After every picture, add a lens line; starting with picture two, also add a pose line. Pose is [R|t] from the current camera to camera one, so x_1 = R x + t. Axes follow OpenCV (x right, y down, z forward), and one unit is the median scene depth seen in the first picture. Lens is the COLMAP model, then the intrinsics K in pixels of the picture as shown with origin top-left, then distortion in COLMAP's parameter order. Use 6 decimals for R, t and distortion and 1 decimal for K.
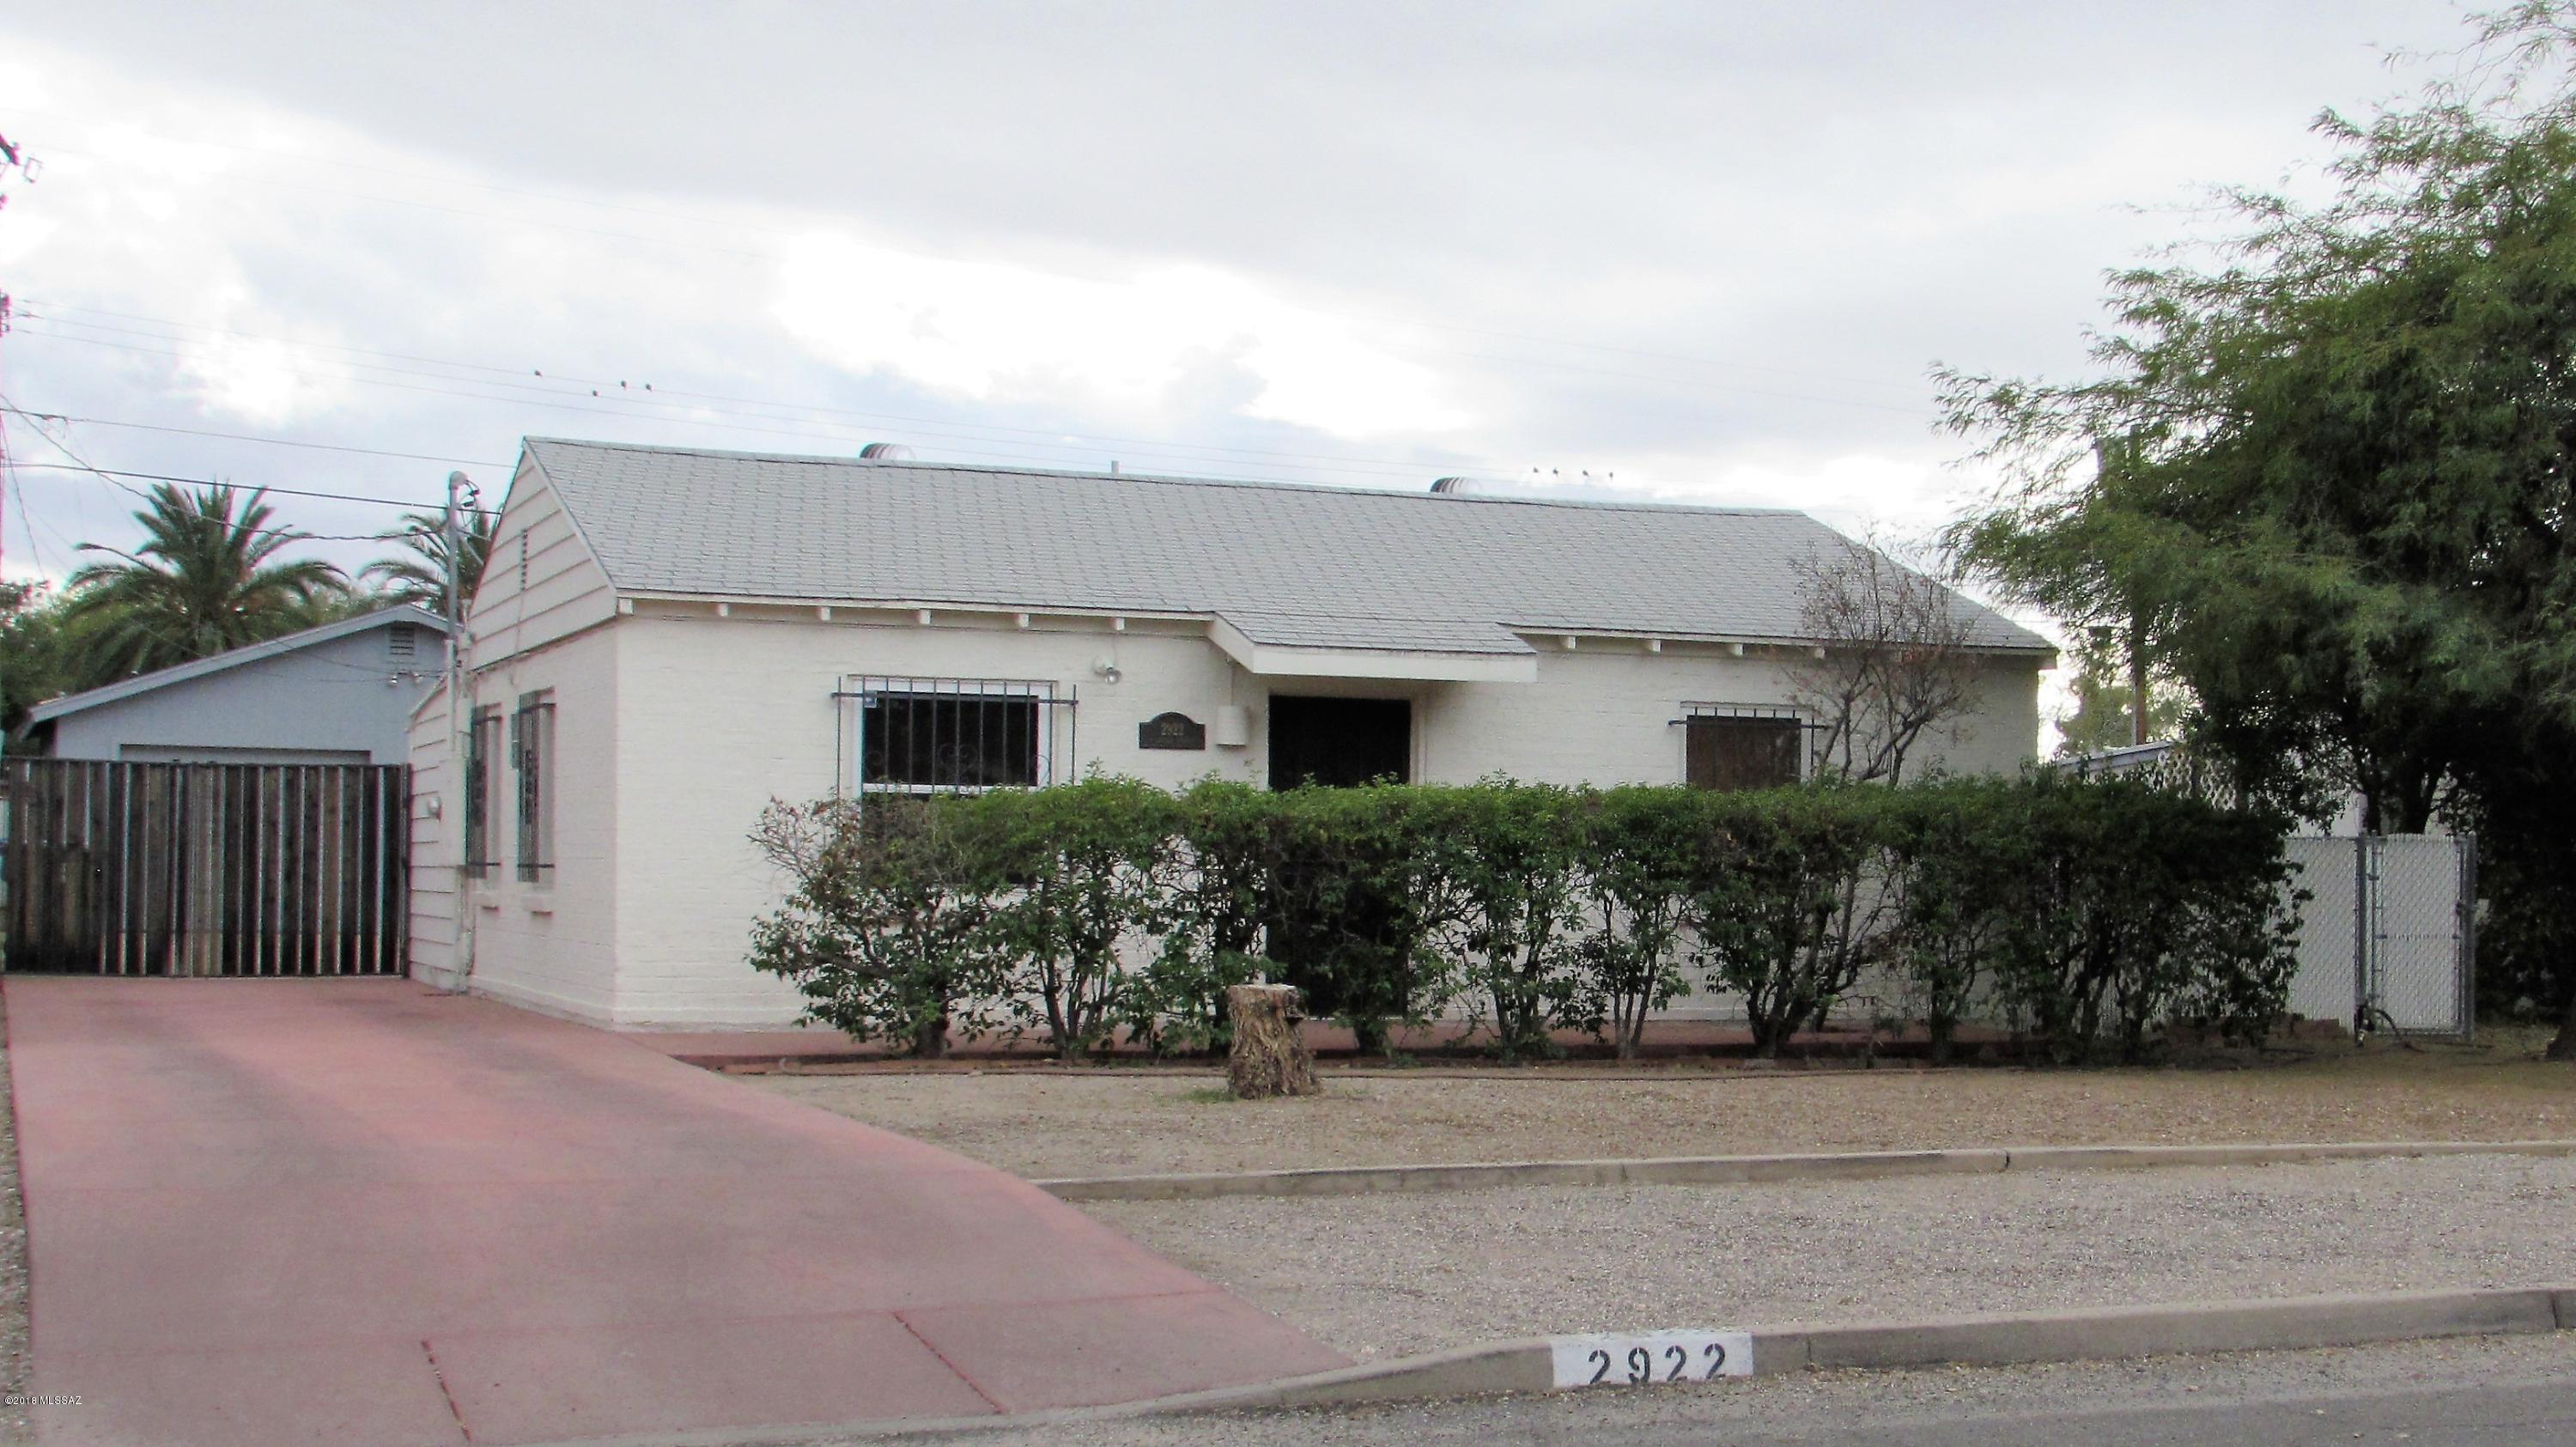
lens RADIAL K [[2992.8, 0, 1293.1], [0, 2992.8, 873.0], [0, 0, 1]] dist [0.002907, -0.059741]
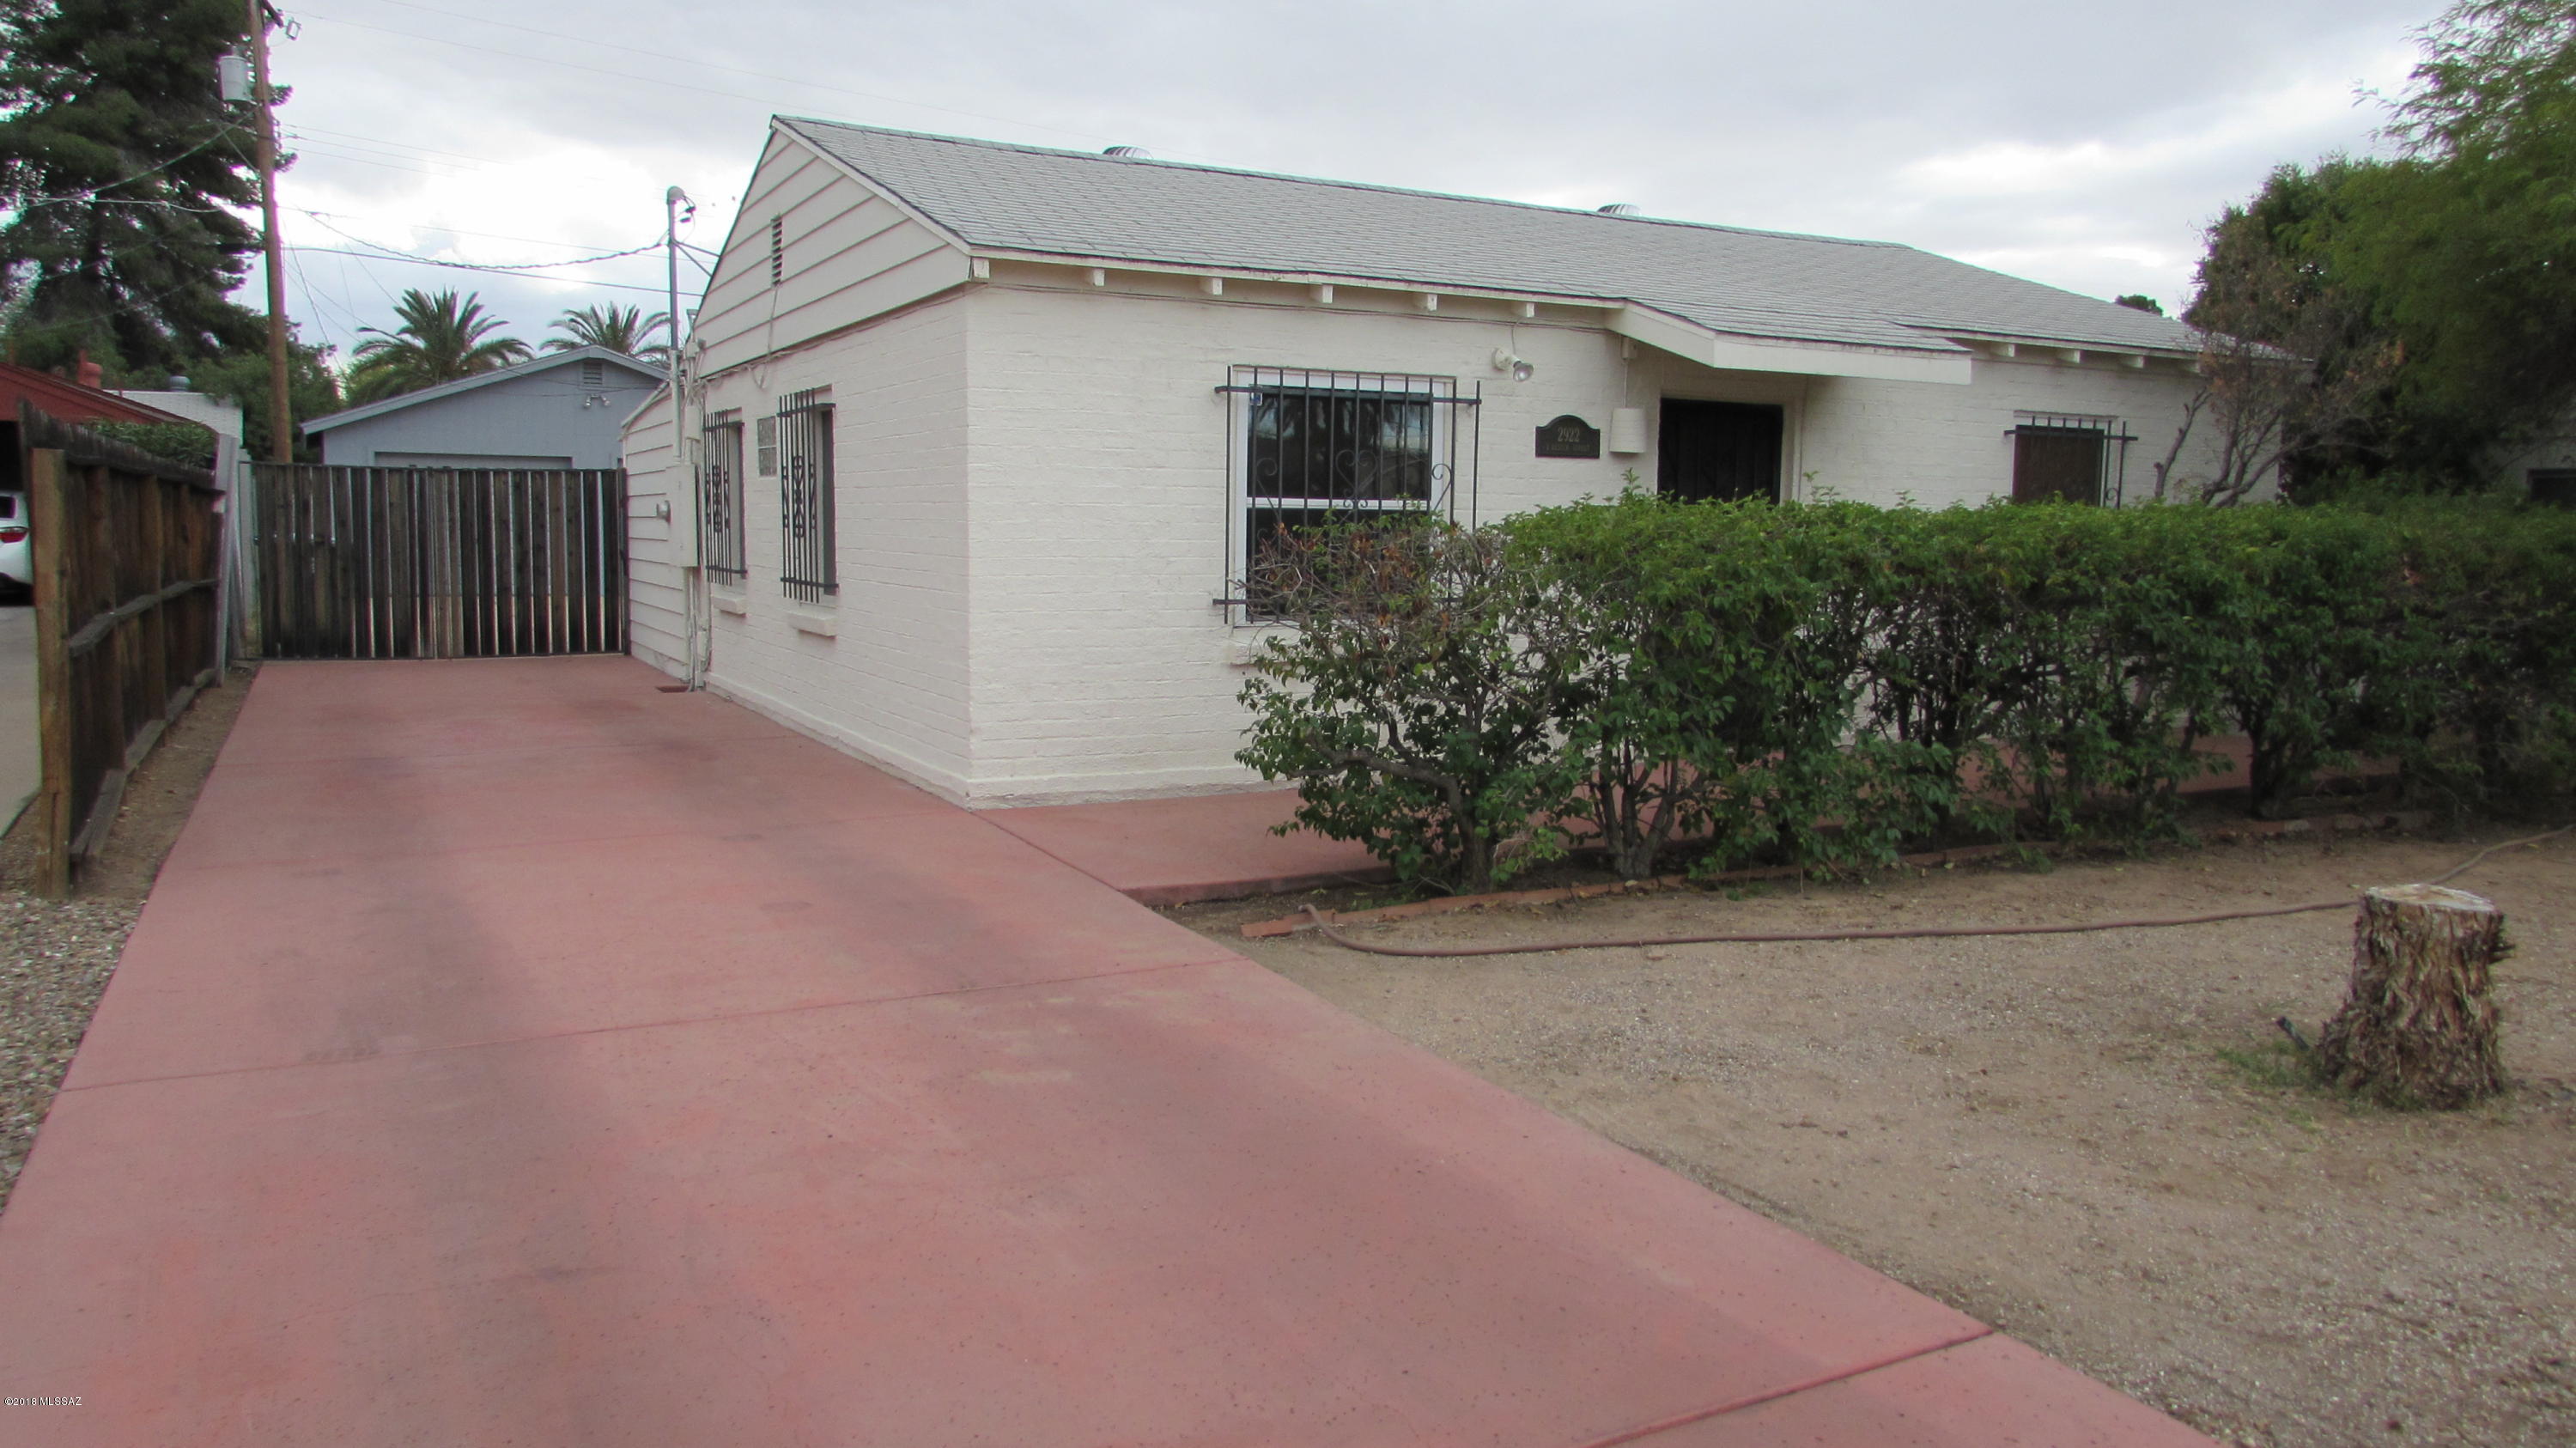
lens RADIAL K [[1768.1, 0, 1288.0], [0, 1768.1, 724.0], [0, 0, 1]] dist [-0.026652, 0.002997]
pose [[0.995597, -0.010339, 0.093168, -0.134056], [0.000208, 0.994140, 0.108104, -0.015324], [-0.093740, -0.107609, 0.989764, 0.377607]]
